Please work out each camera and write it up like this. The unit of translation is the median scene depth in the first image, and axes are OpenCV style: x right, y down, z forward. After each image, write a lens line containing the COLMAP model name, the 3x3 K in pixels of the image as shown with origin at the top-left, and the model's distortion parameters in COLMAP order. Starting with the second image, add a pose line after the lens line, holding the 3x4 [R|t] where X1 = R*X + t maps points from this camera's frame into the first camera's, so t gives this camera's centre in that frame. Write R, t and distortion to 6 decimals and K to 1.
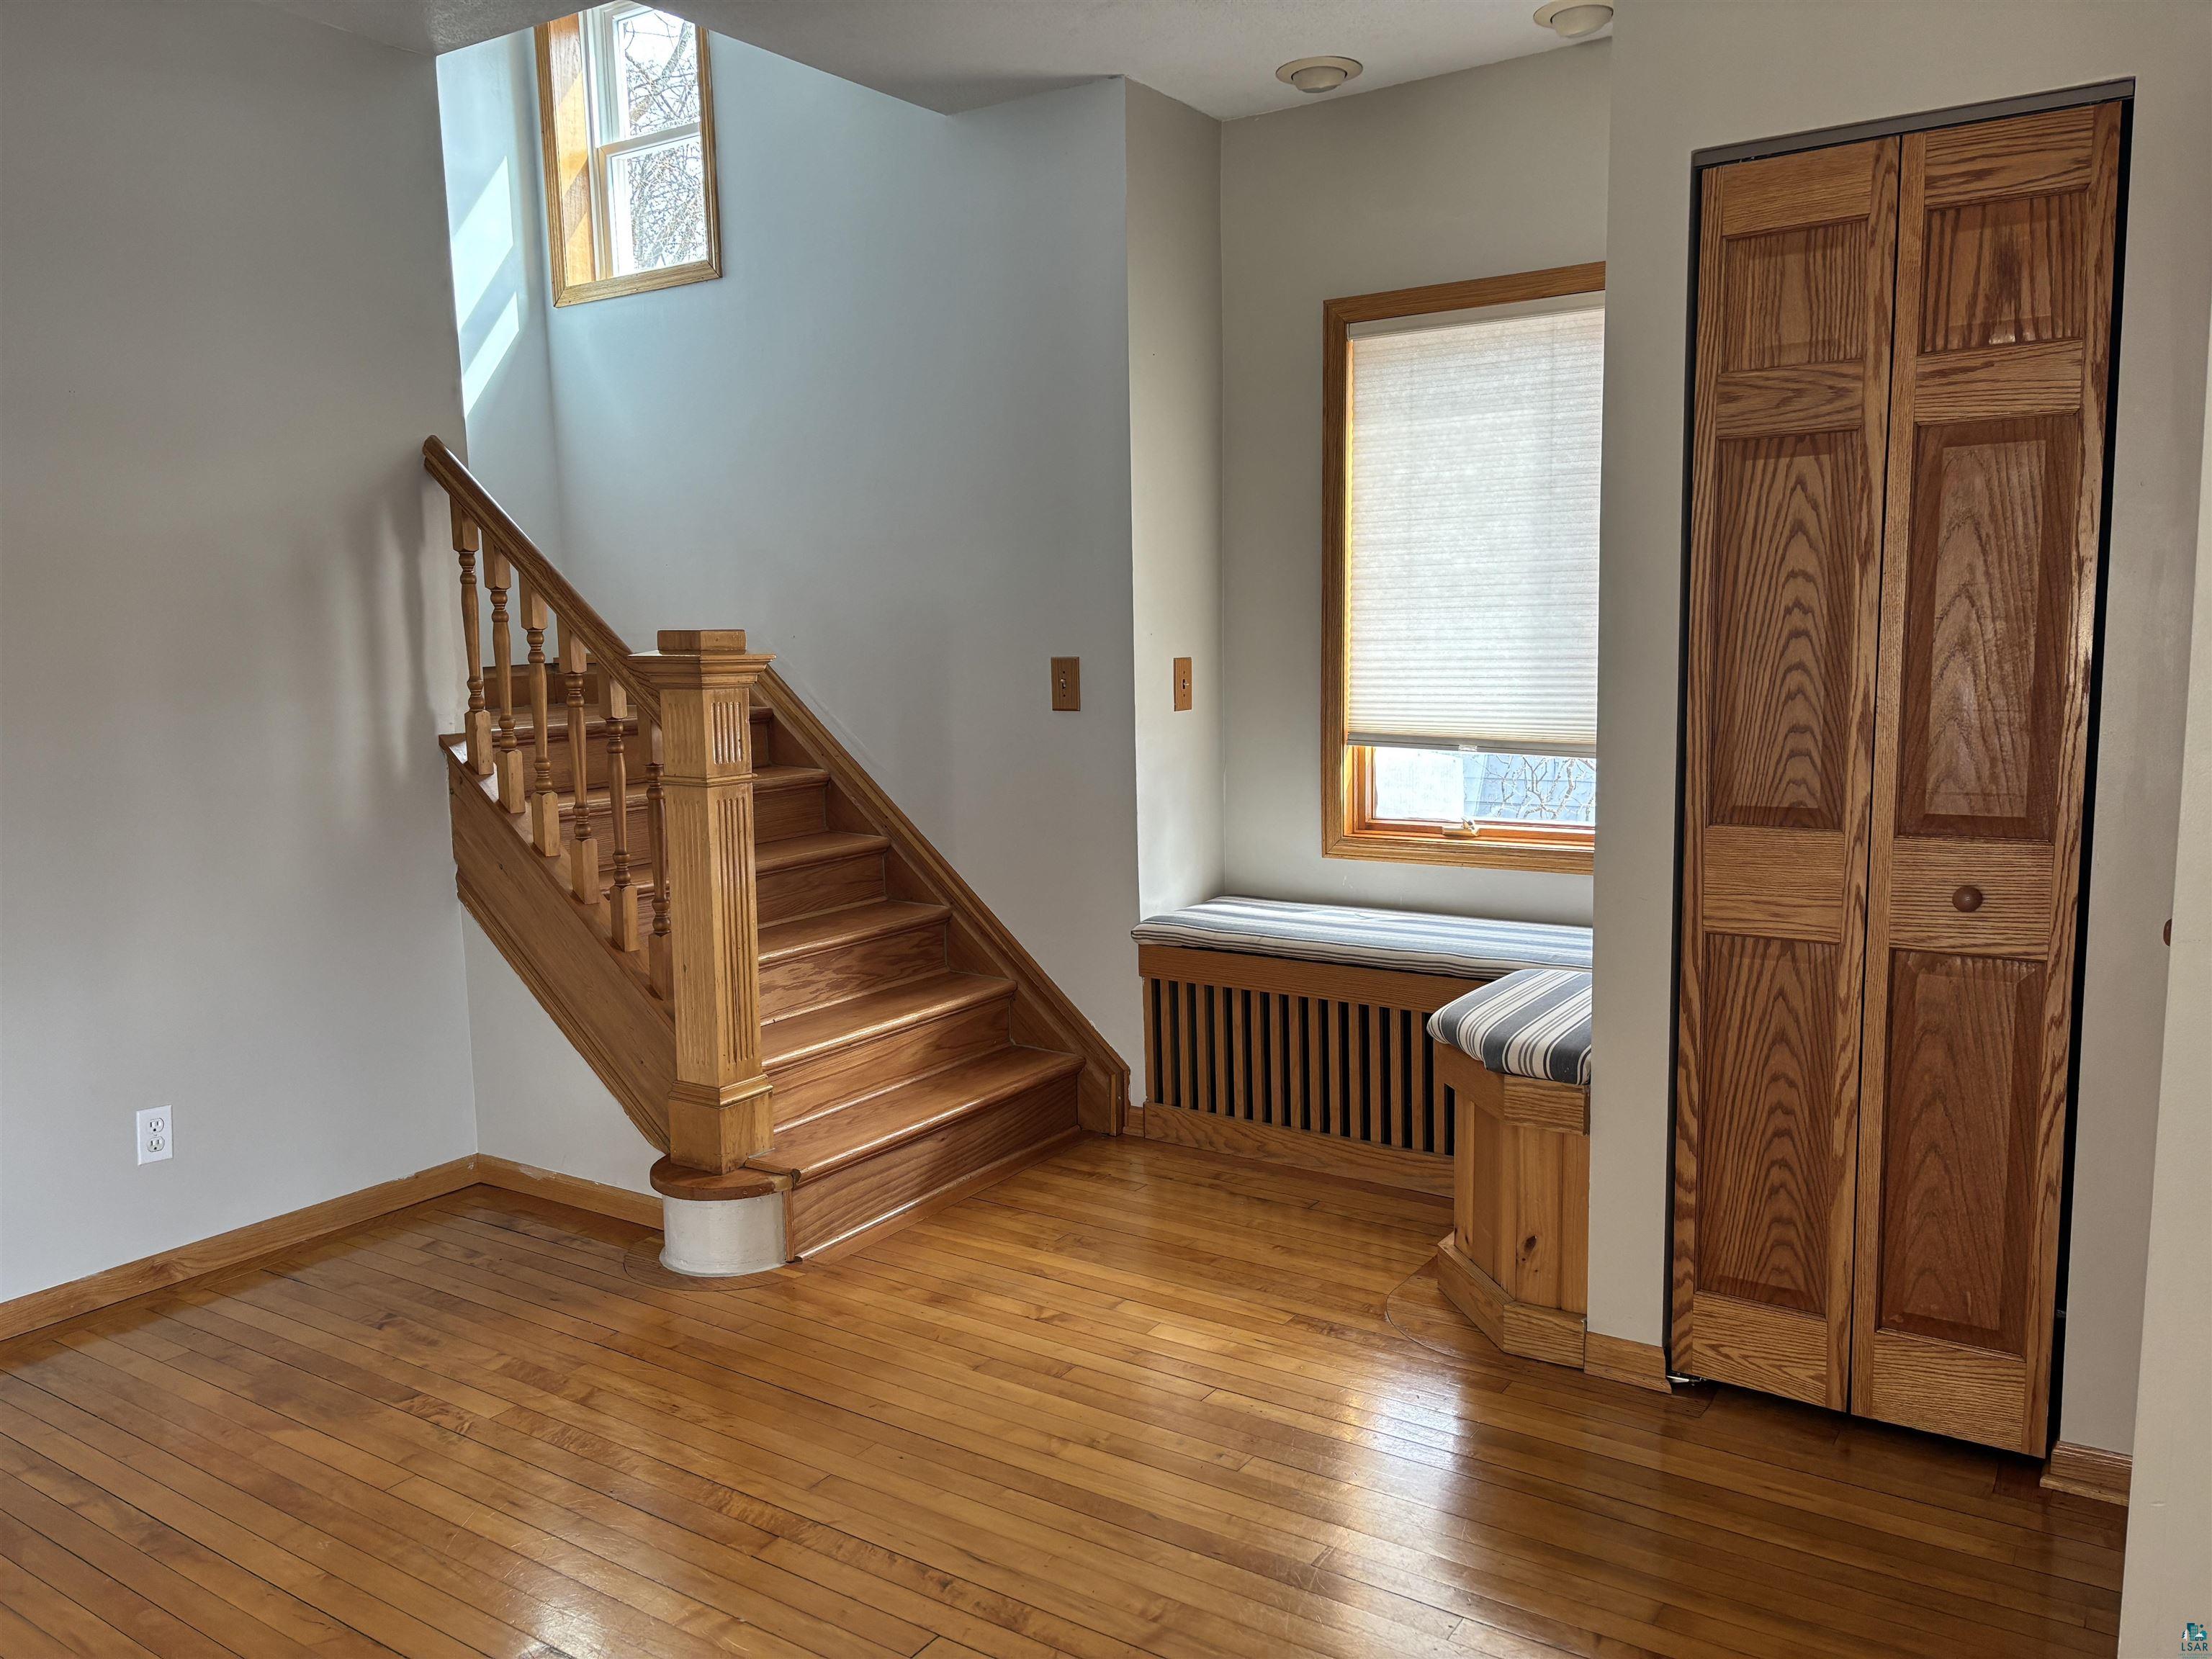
lens RADIAL K [[1653.1, 0, 1106.0], [0, 1653.1, 829.5], [0, 0, 1]] dist [0.070716, -0.081573]
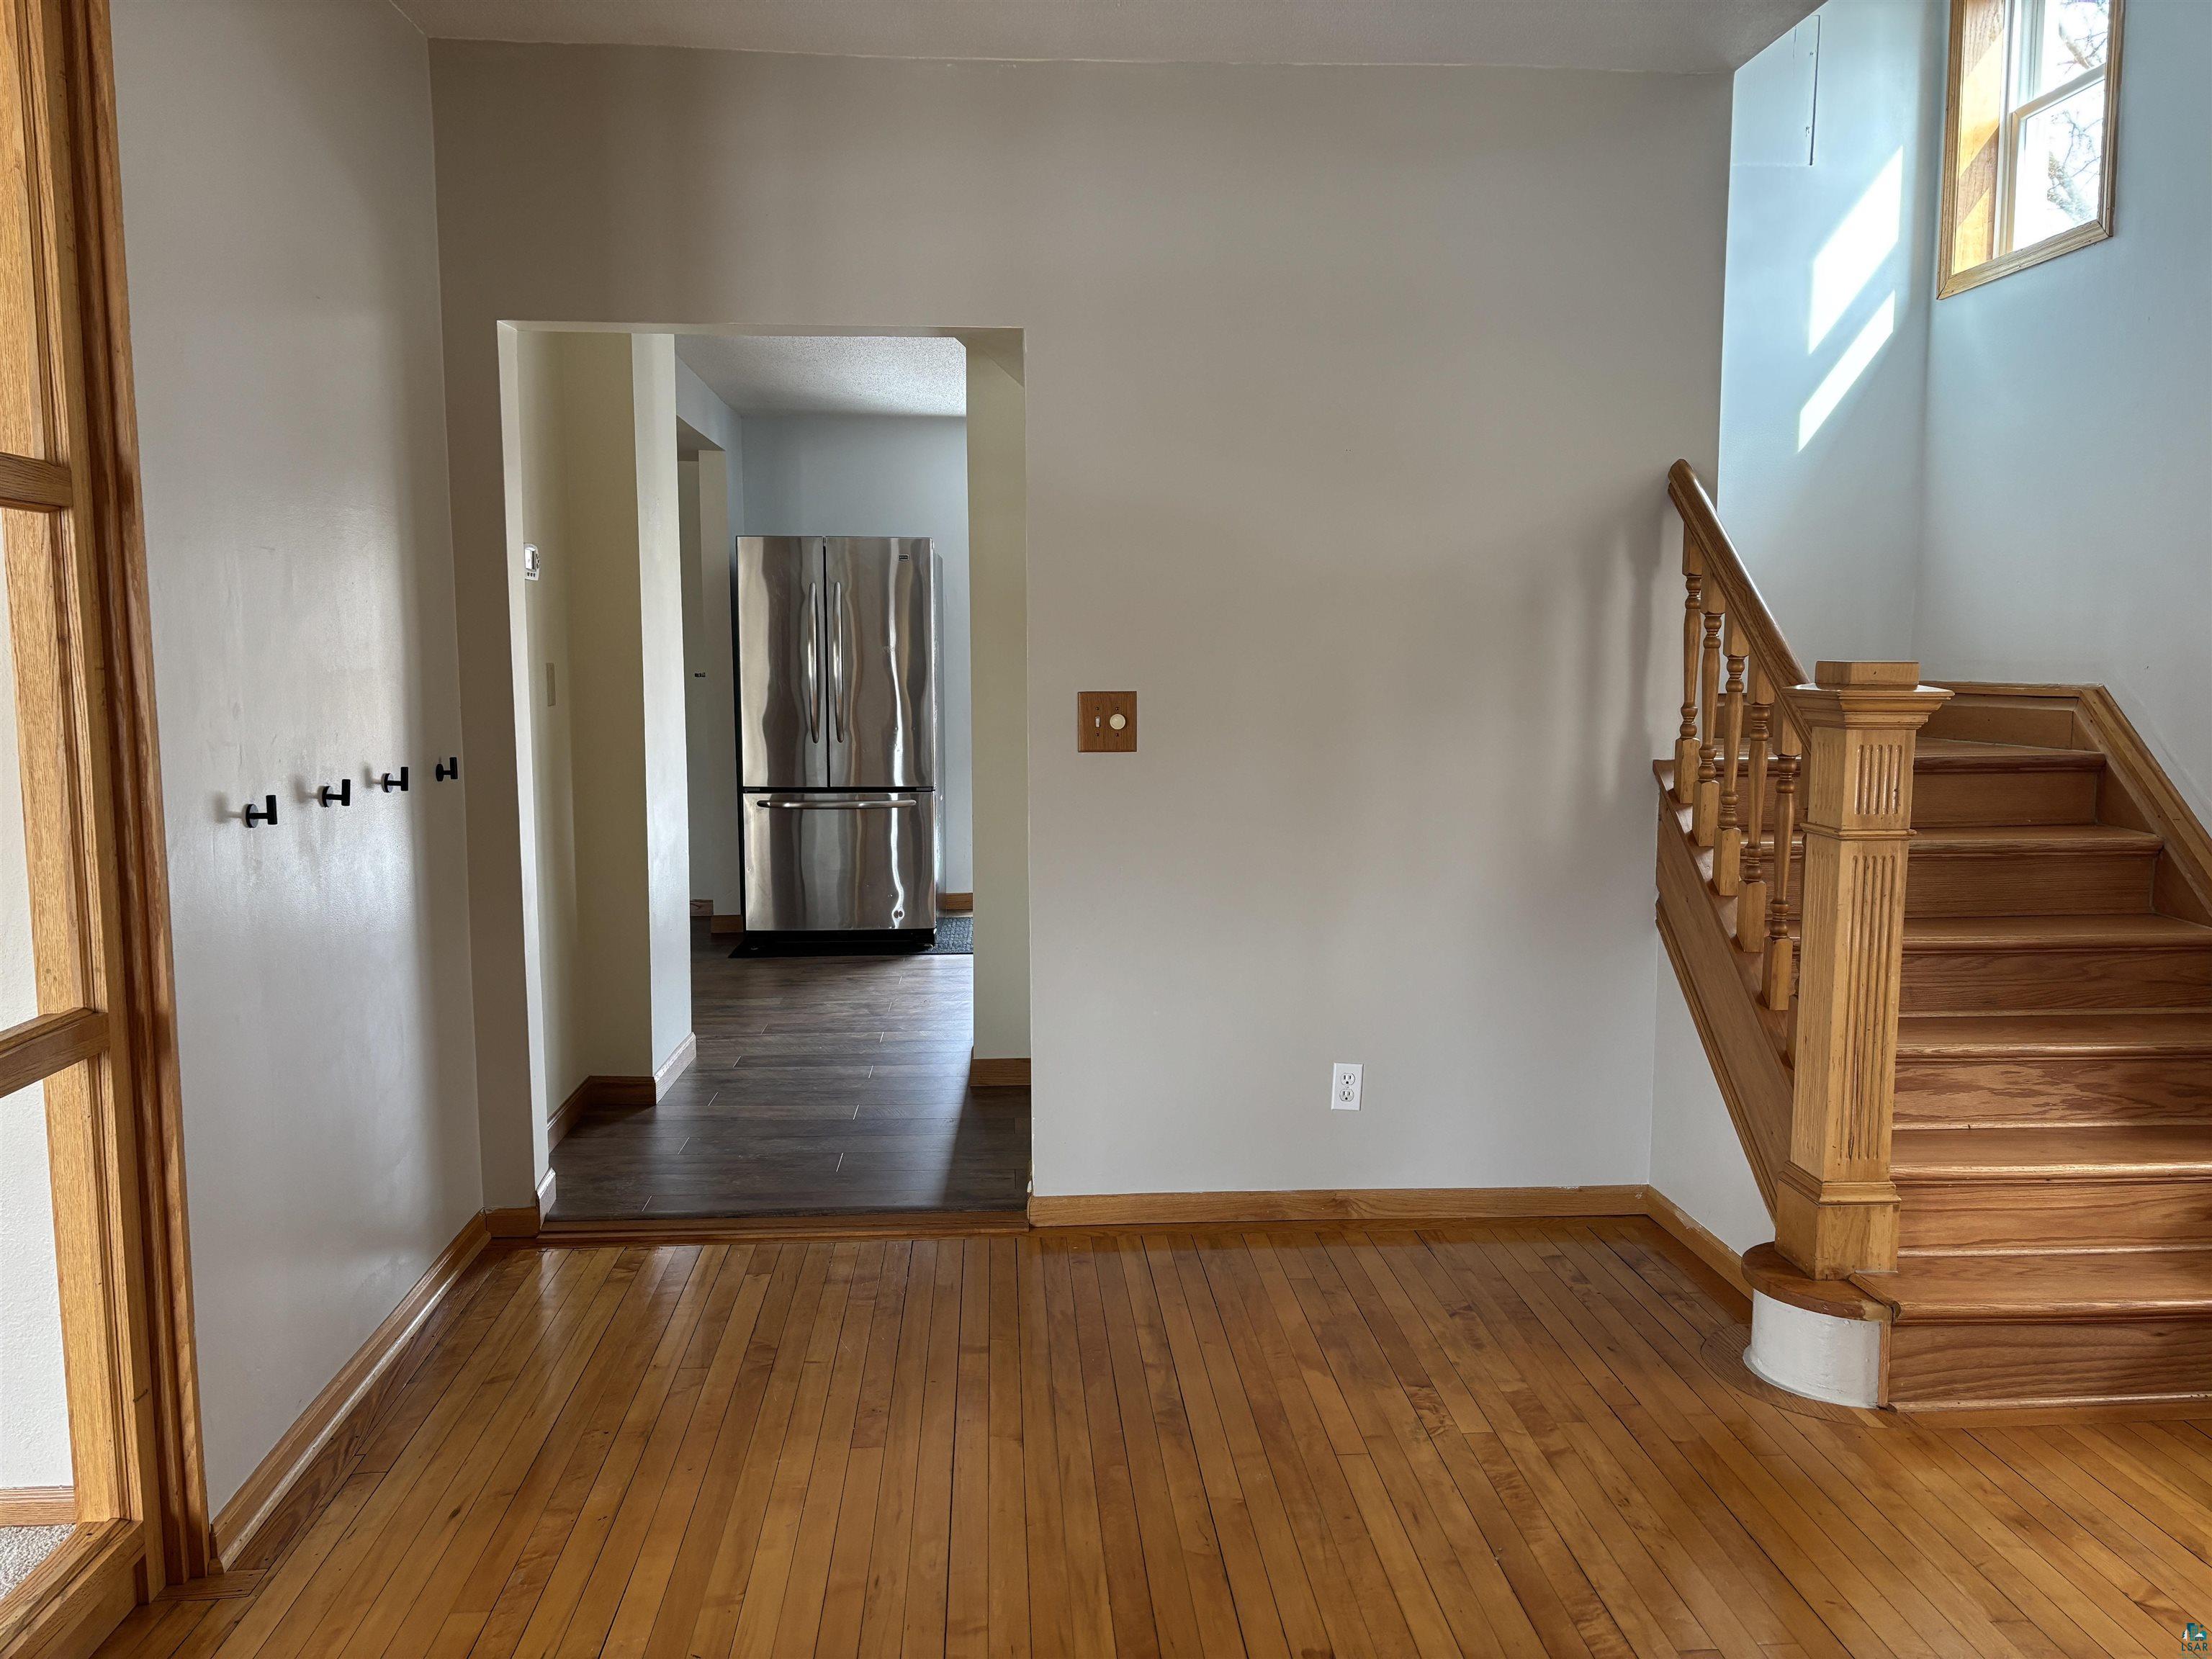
lens RADIAL K [[1667.2, 0, 1102.3], [0, 1667.2, 831.9], [0, 0, 1]] dist [0.026154, -0.028106]
pose [[0.606726, 0.104730, -0.787982, 0.201647], [-0.108913, 0.992887, 0.048104, -0.027853], [0.787415, 0.056635, 0.613816, 0.140164]]
